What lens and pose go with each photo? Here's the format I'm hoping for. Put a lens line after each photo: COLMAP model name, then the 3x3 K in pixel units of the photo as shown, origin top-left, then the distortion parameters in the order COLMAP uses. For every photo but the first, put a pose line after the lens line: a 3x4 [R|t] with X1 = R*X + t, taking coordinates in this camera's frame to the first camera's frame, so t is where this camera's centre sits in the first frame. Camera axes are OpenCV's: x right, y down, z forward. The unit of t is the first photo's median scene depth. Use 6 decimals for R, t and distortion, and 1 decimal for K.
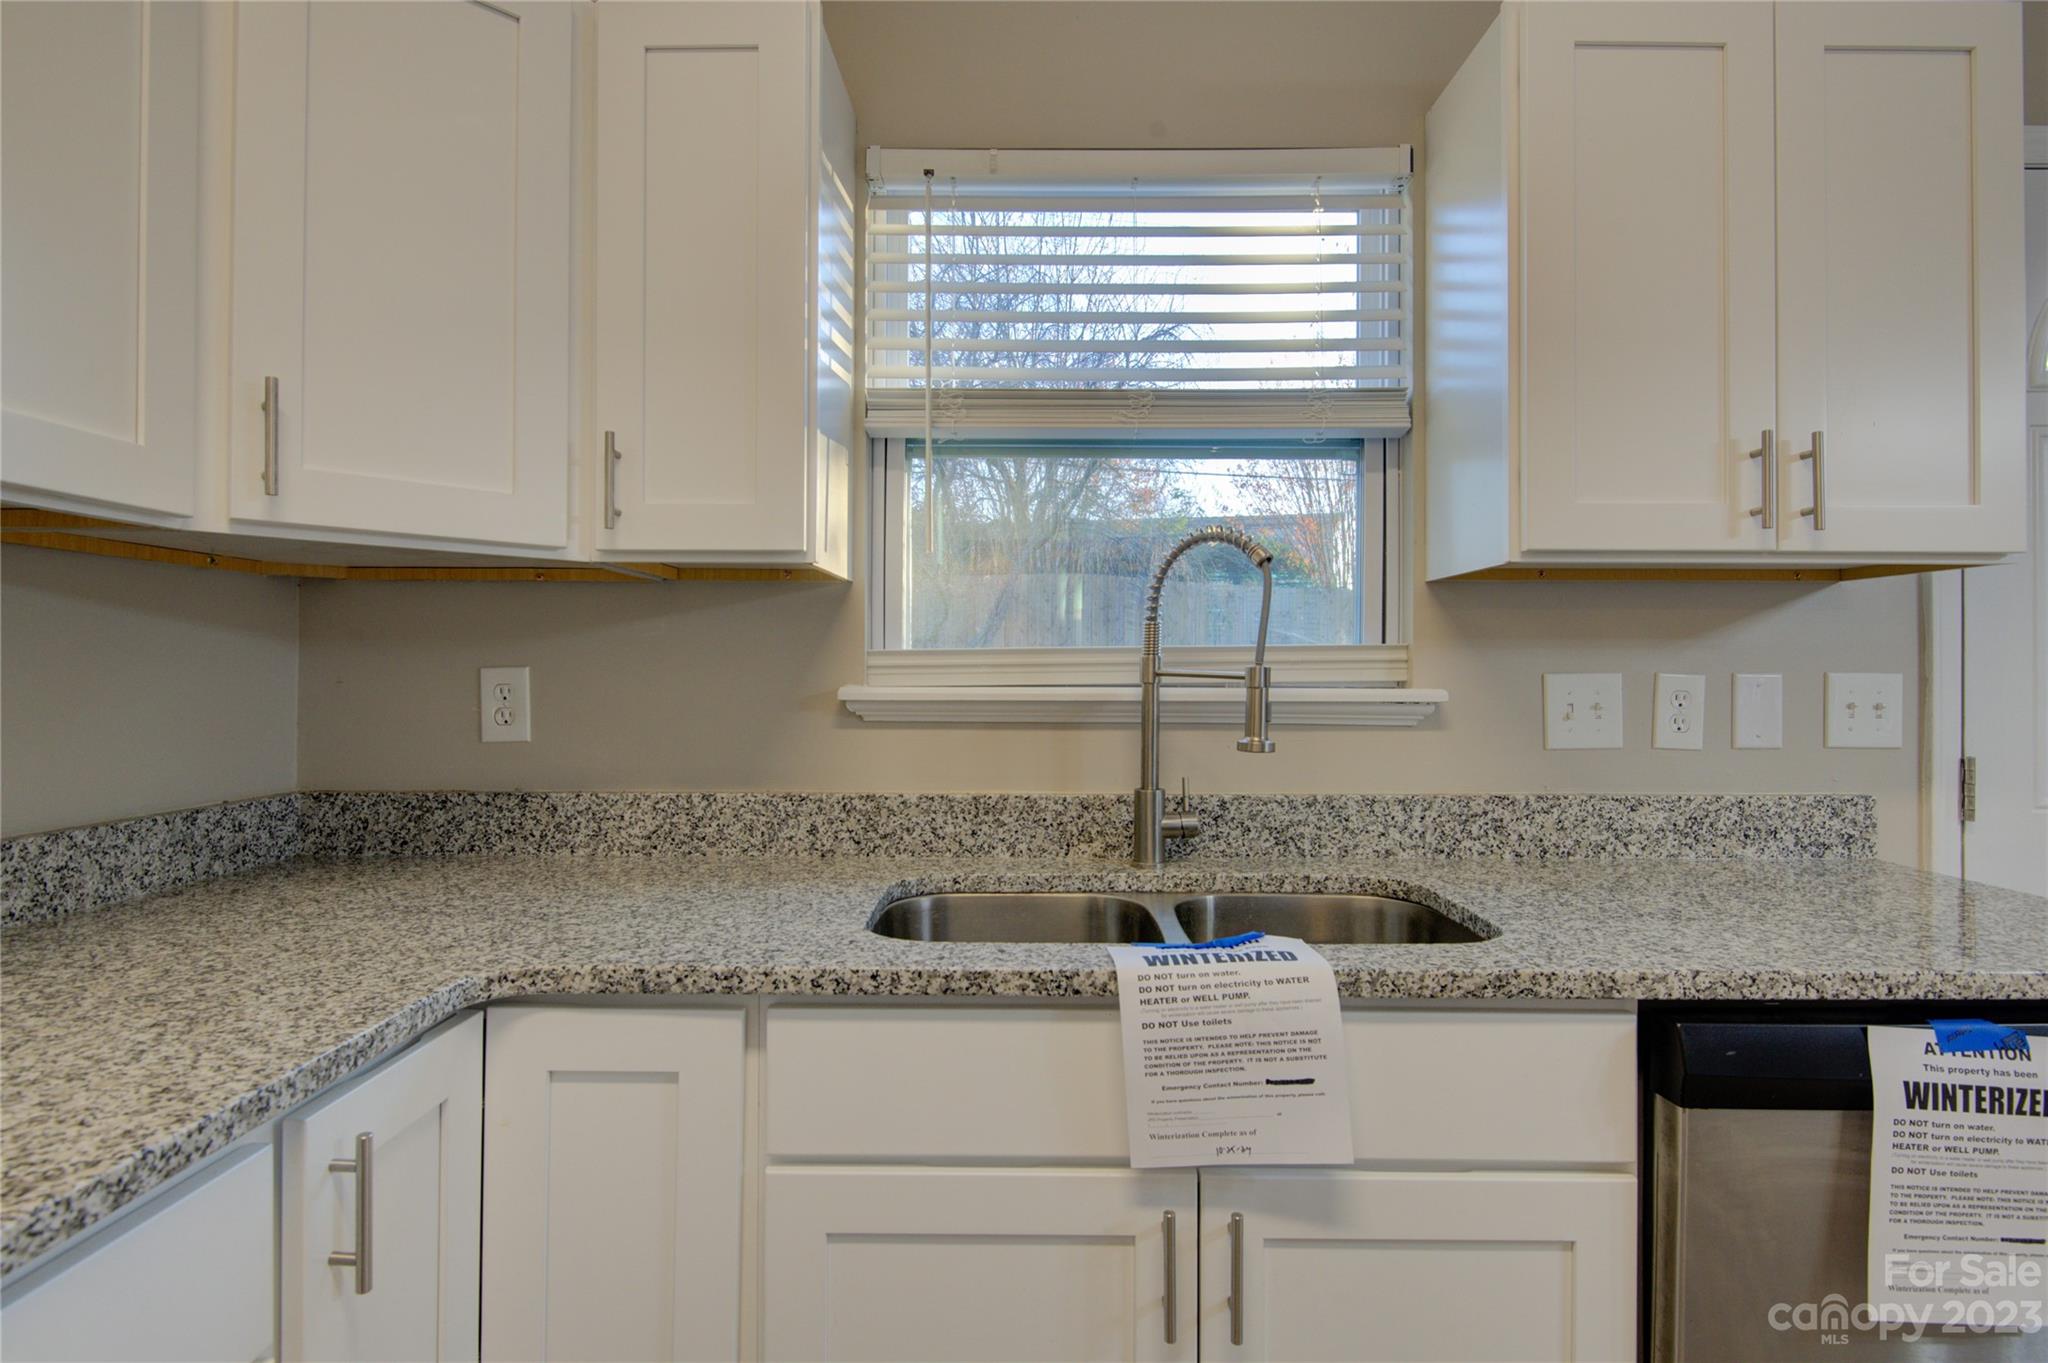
lens RADIAL K [[1040.9, 0, 1020.9], [0, 1040.9, 672.2], [0, 0, 1]] dist [0.010091, -0.010931]
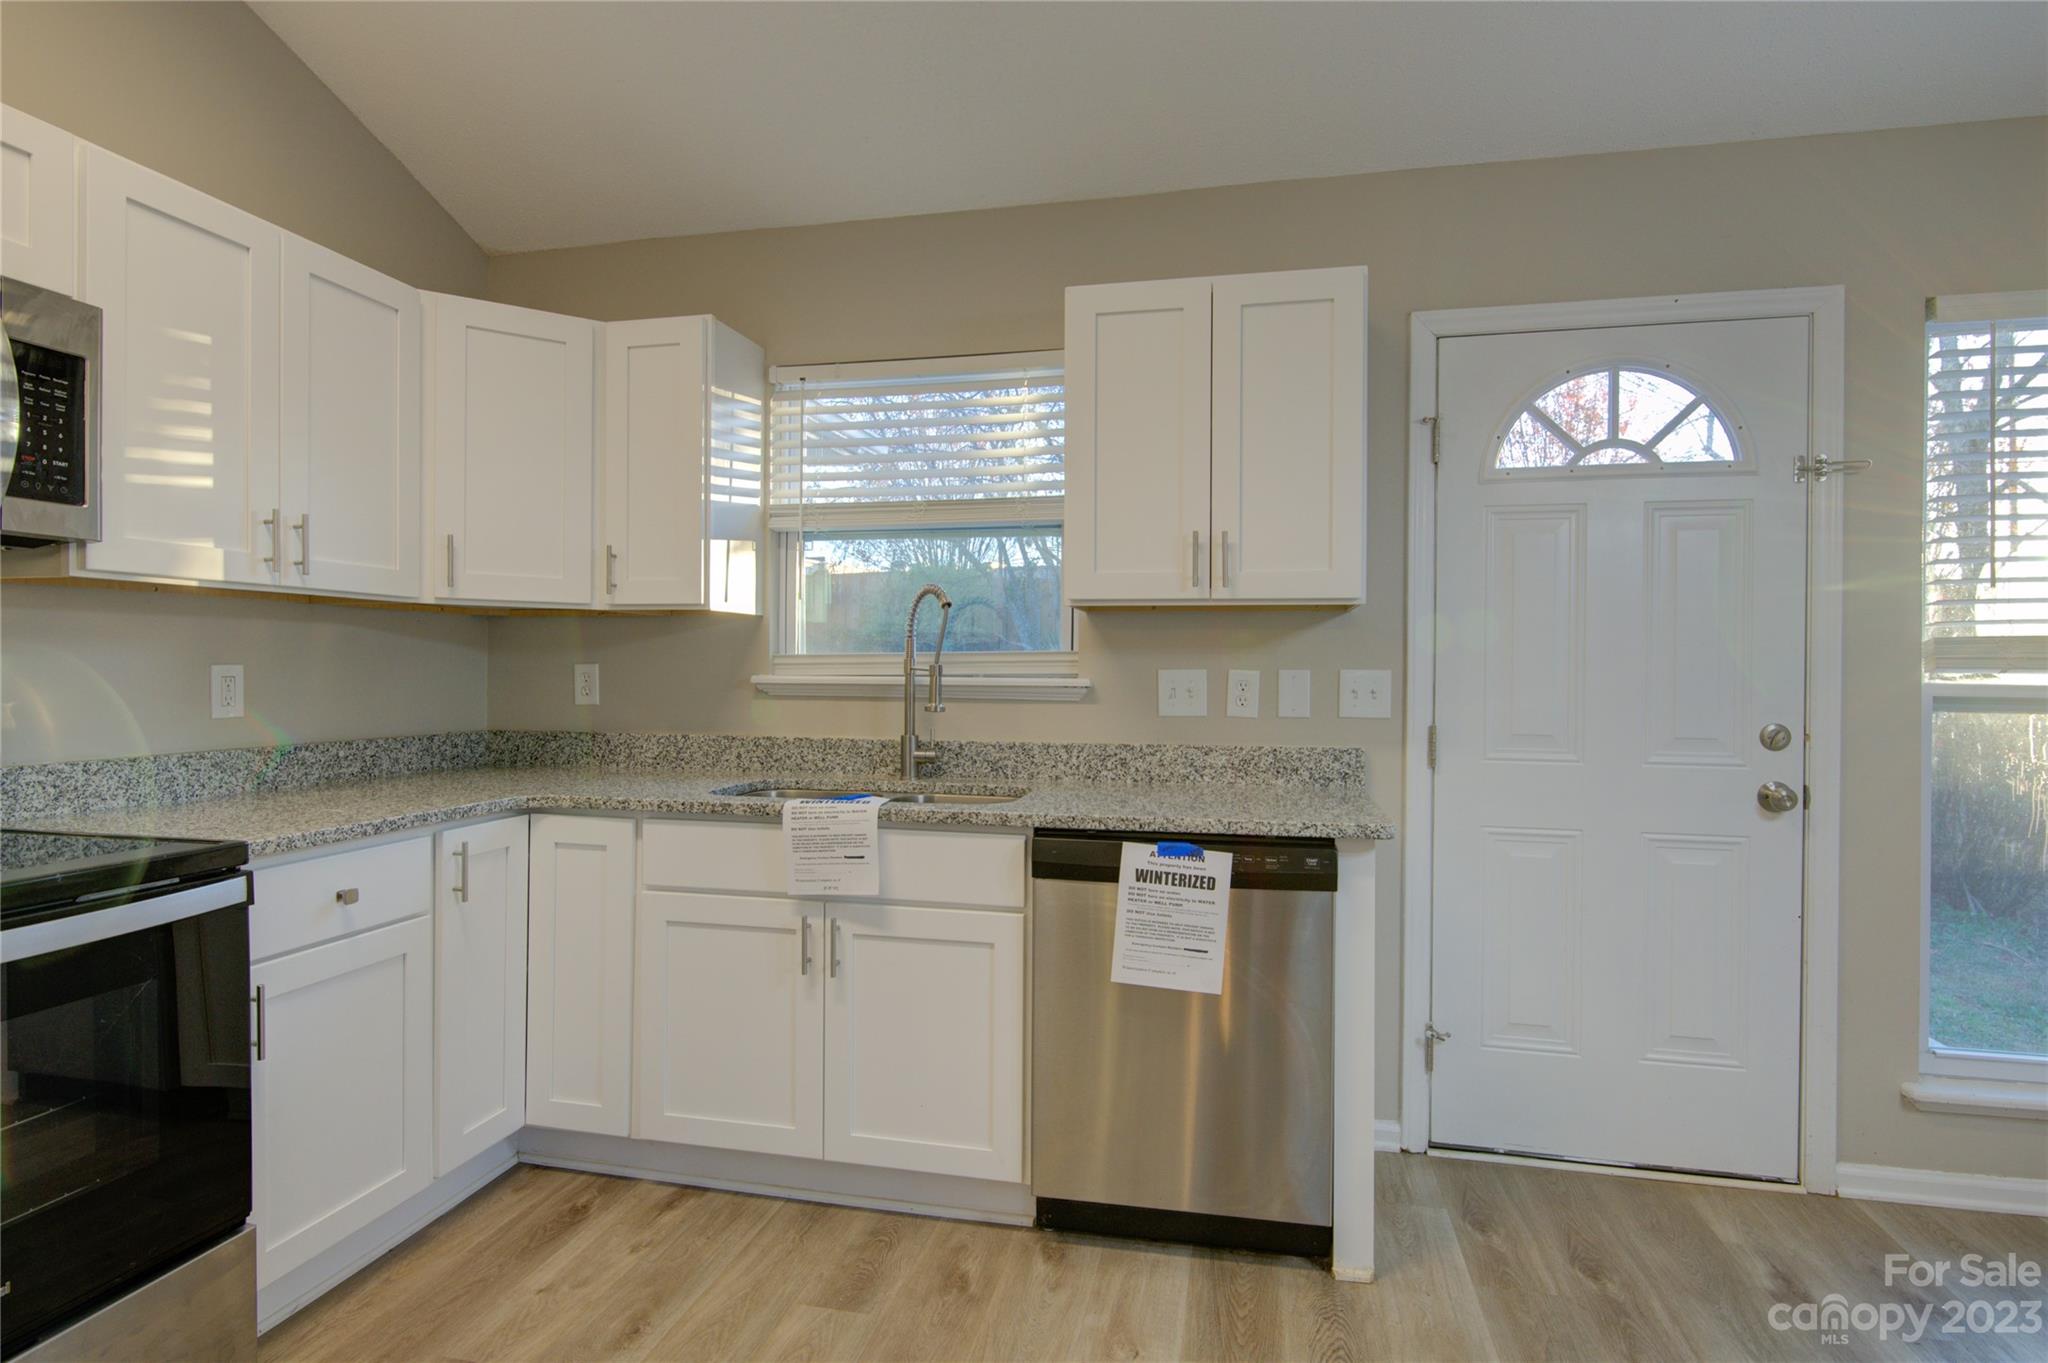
lens RADIAL K [[1040.9, 0, 1019.3], [0, 1040.9, 677.6], [0, 0, 1]] dist [0.010091, -0.010931]
pose [[0.977712, 0.005224, -0.209883, 0.782160], [-0.003674, 0.999963, 0.007775, 0.002765], [0.209916, -0.006831, 0.977696, -0.774058]]
